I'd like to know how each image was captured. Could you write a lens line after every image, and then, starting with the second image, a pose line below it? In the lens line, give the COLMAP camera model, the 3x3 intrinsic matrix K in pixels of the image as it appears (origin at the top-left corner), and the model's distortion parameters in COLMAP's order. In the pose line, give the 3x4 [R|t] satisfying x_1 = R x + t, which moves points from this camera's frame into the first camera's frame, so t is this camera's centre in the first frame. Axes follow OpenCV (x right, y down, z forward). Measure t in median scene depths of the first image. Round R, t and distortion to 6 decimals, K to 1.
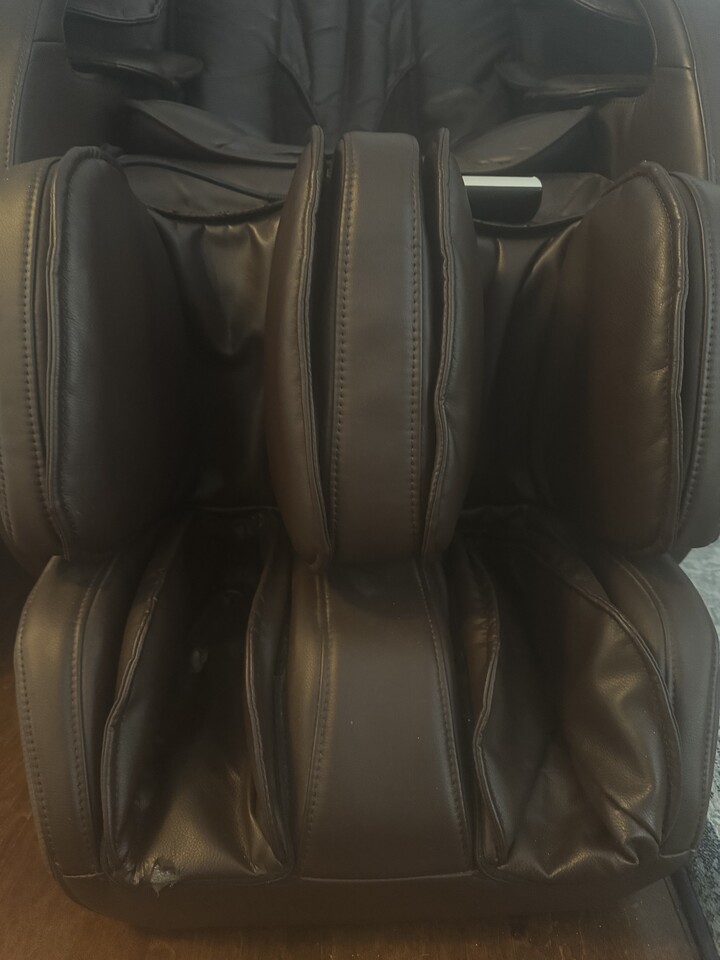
lens RADIAL K [[687.6, 0, 363.4], [0, 687.6, 485.4], [0, 0, 1]] dist [0.019163, -0.022932]
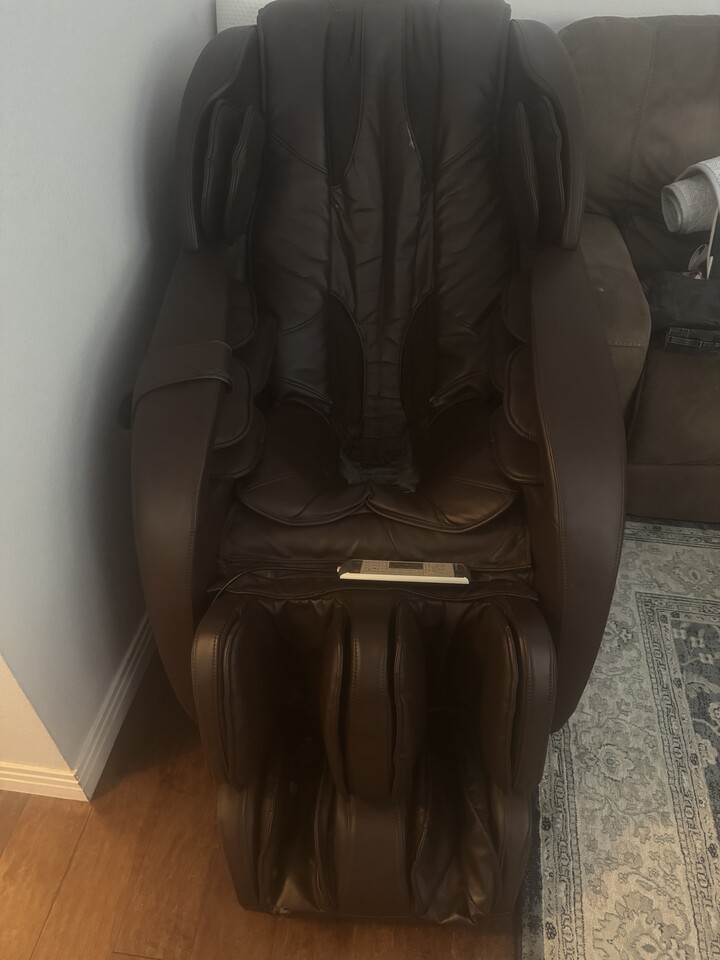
lens RADIAL K [[687.6, 0, 359.2], [0, 687.6, 474.1], [0, 0, 1]] dist [0.019163, -0.022932]
pose [[0.993137, 0.022580, -0.114756, 0.200848], [0.012649, 0.954695, 0.297318, -1.463256], [0.116270, -0.296729, 0.947857, -0.760063]]
